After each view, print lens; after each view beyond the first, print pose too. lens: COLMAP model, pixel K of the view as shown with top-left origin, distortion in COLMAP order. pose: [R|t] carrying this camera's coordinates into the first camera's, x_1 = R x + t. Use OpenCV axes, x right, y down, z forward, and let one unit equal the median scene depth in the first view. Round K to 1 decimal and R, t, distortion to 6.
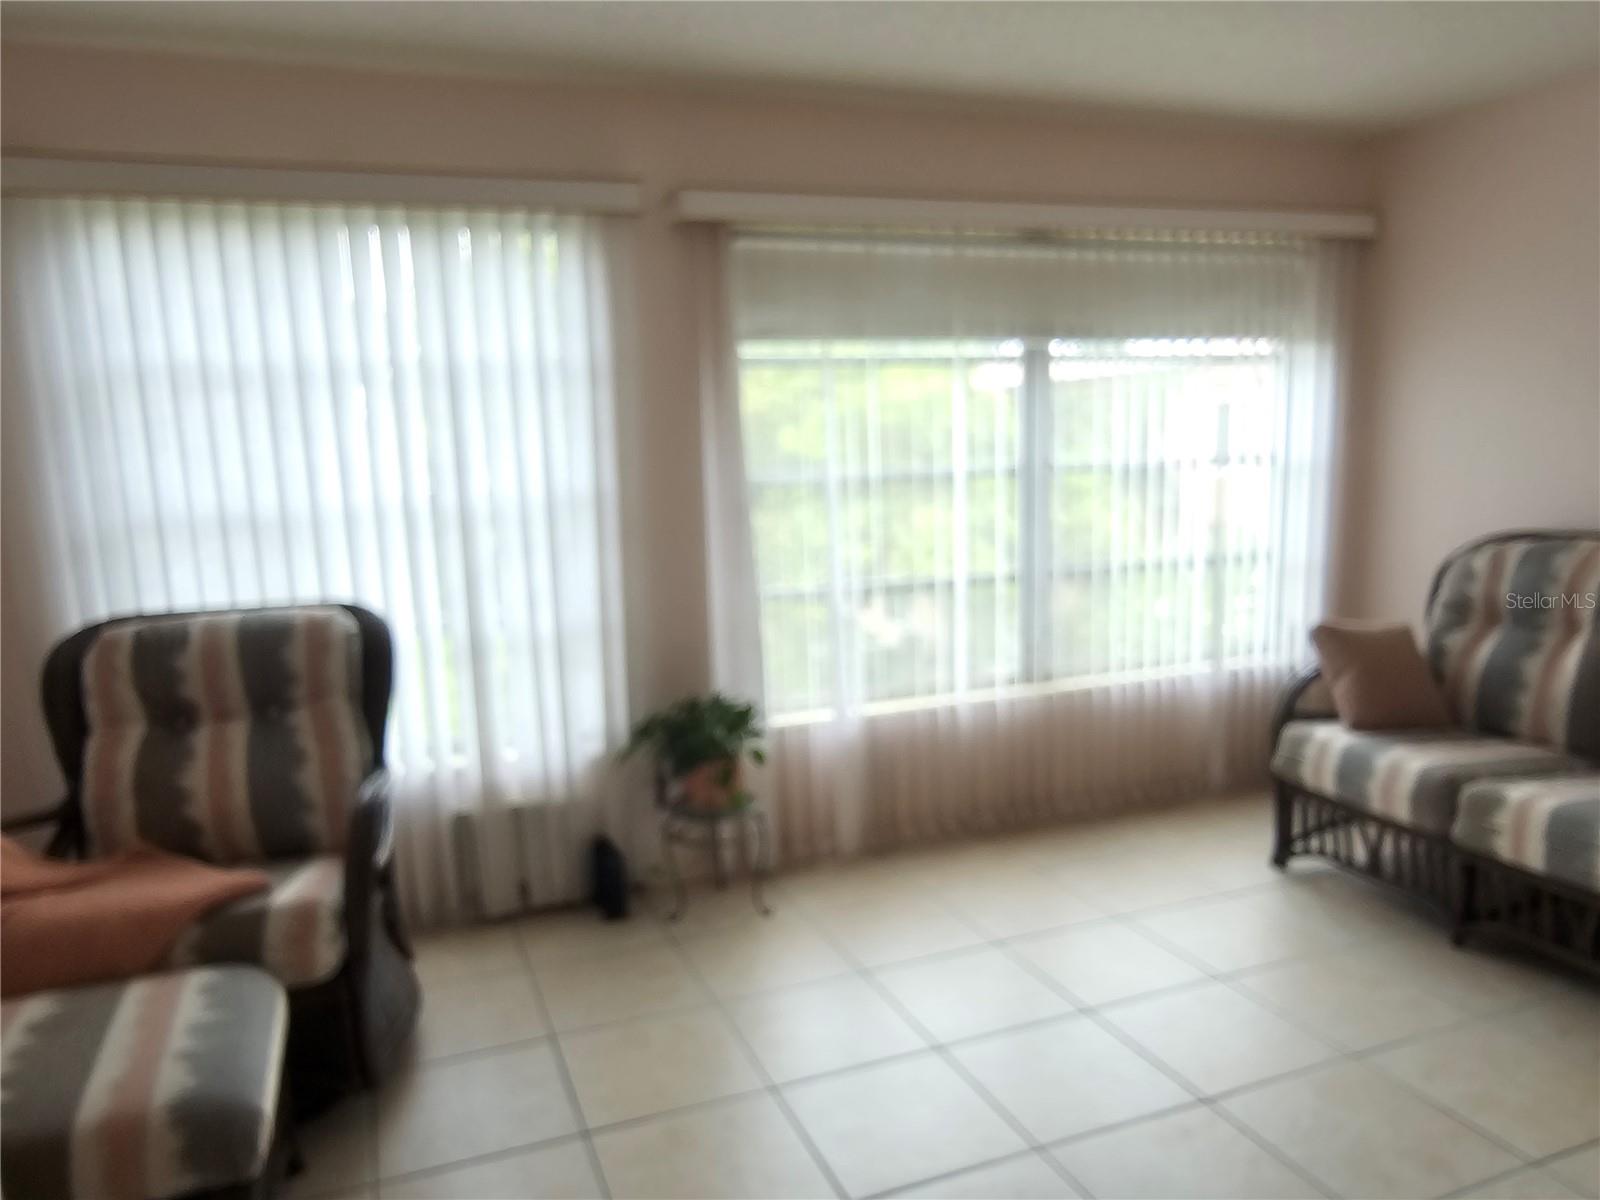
lens RADIAL K [[1108.1, 0, 777.5], [0, 1108.1, 640.1], [0, 0, 1]] dist [0.001307, 0.000355]
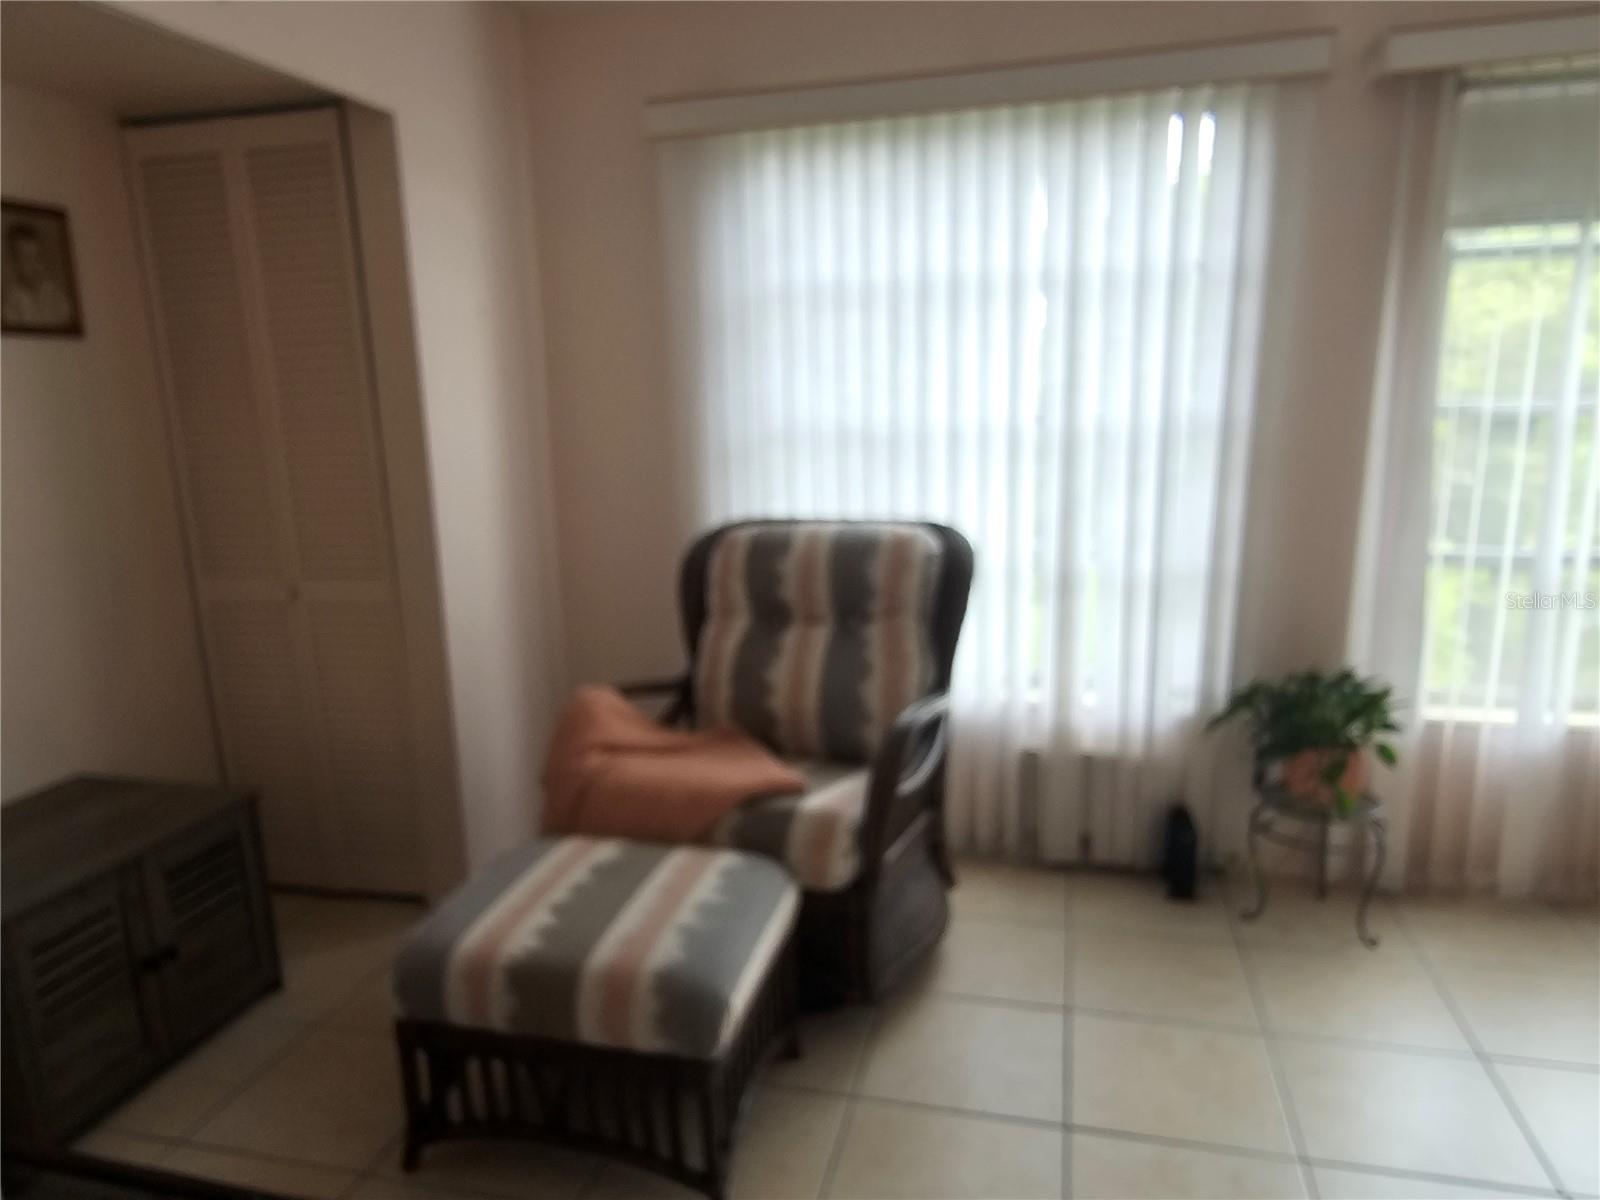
lens RADIAL K [[1108.1, 0, 777.5], [0, 1108.1, 640.1], [0, 0, 1]] dist [0.001307, 0.000355]
pose [[0.816681, 0.144721, -0.558648, 0.067551], [-0.101570, 0.988980, 0.107718, -0.022407], [0.568080, -0.031230, 0.822380, 0.095449]]
